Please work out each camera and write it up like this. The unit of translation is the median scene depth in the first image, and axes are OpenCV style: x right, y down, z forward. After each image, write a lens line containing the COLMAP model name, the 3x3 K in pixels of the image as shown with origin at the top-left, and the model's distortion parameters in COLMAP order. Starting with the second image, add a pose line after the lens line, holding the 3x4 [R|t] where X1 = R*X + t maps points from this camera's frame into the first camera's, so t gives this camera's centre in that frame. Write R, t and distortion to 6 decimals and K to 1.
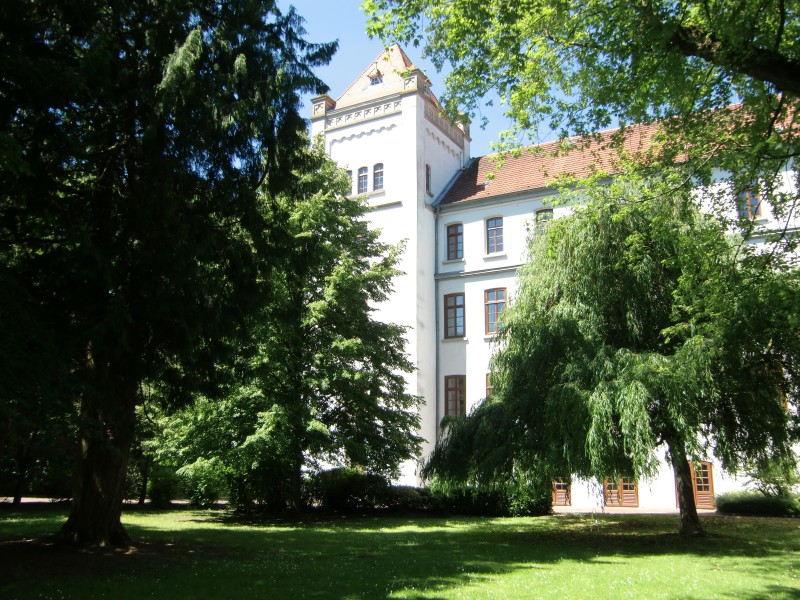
lens RADIAL K [[700.0, 0, 432.7], [0, 700.0, 300.7], [0, 0, 1]] dist [-0.176984, 0.227738]
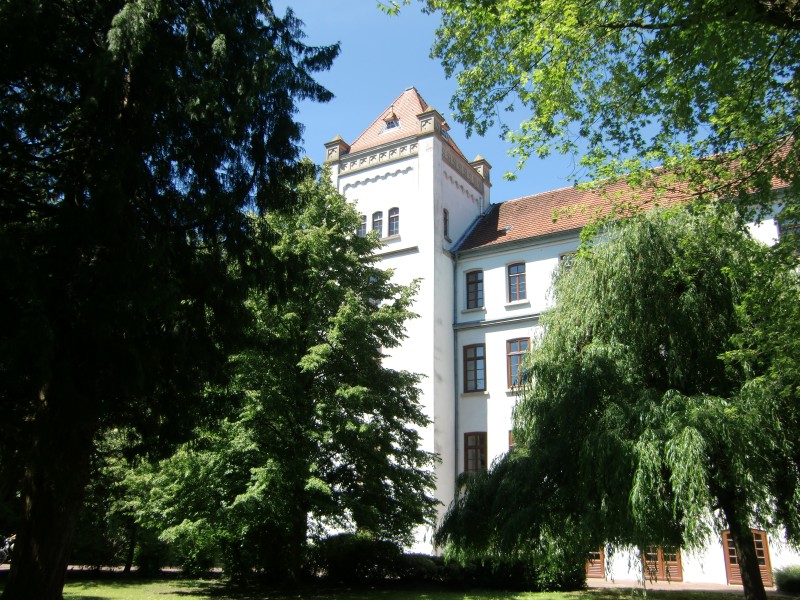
lens RADIAL K [[700.0, 0, 432.7], [0, 700.0, 300.7], [0, 0, 1]] dist [-0.176984, 0.227738]
pose [[0.999518, -0.002269, -0.030961, 0.007287], [-0.000533, 0.995924, -0.090199, 0.024637], [0.031040, 0.090172, 0.995442, 0.100528]]
